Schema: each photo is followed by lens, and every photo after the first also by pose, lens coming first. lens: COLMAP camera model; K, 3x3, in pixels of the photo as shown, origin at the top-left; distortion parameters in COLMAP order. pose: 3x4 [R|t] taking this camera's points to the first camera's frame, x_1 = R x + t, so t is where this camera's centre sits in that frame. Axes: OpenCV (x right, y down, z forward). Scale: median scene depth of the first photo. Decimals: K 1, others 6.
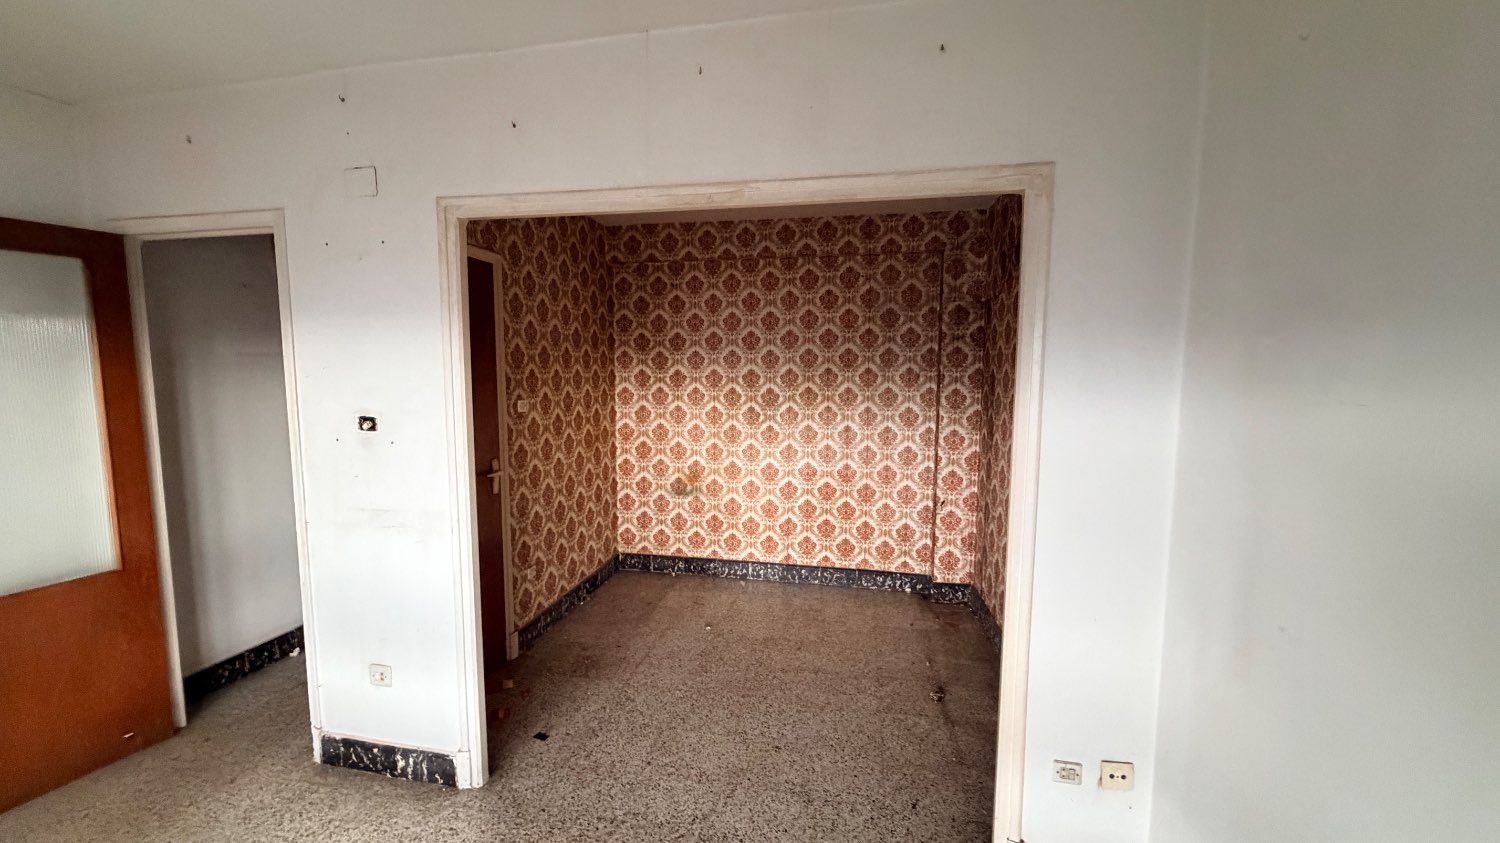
lens RADIAL K [[602.4, 0, 749.9], [0, 602.4, 420.8], [0, 0, 1]] dist [0.000683, 0.000116]
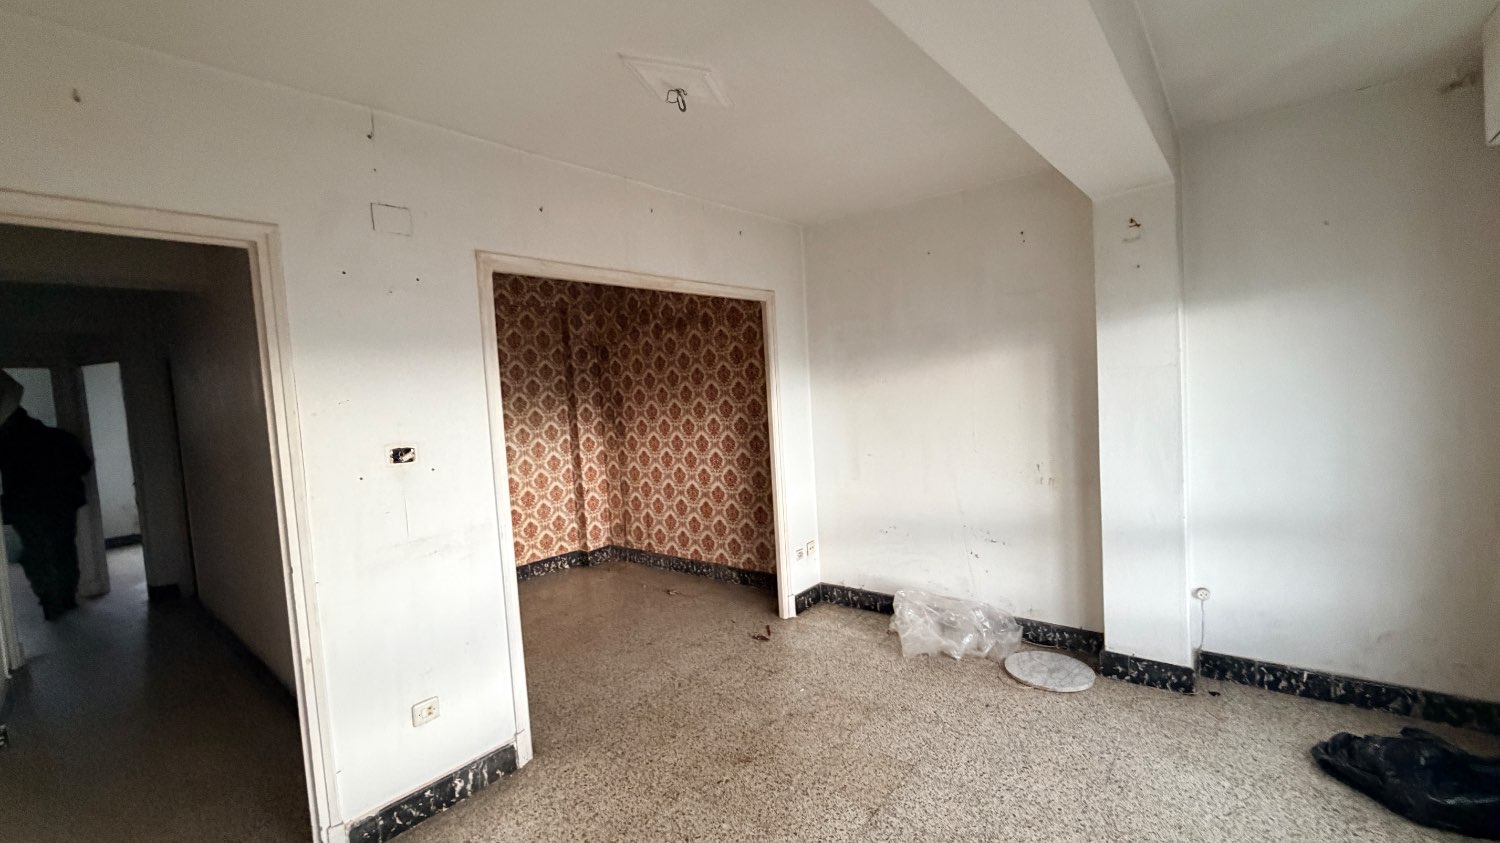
lens RADIAL K [[602.4, 0, 752.3], [0, 602.4, 421.0], [0, 0, 1]] dist [0.000683, 0.000116]
pose [[0.465852, -0.084598, 0.880809, -0.697180], [0.145046, 0.989256, 0.018301, 0.007772], [-0.872894, 0.119232, 0.473117, 0.009566]]
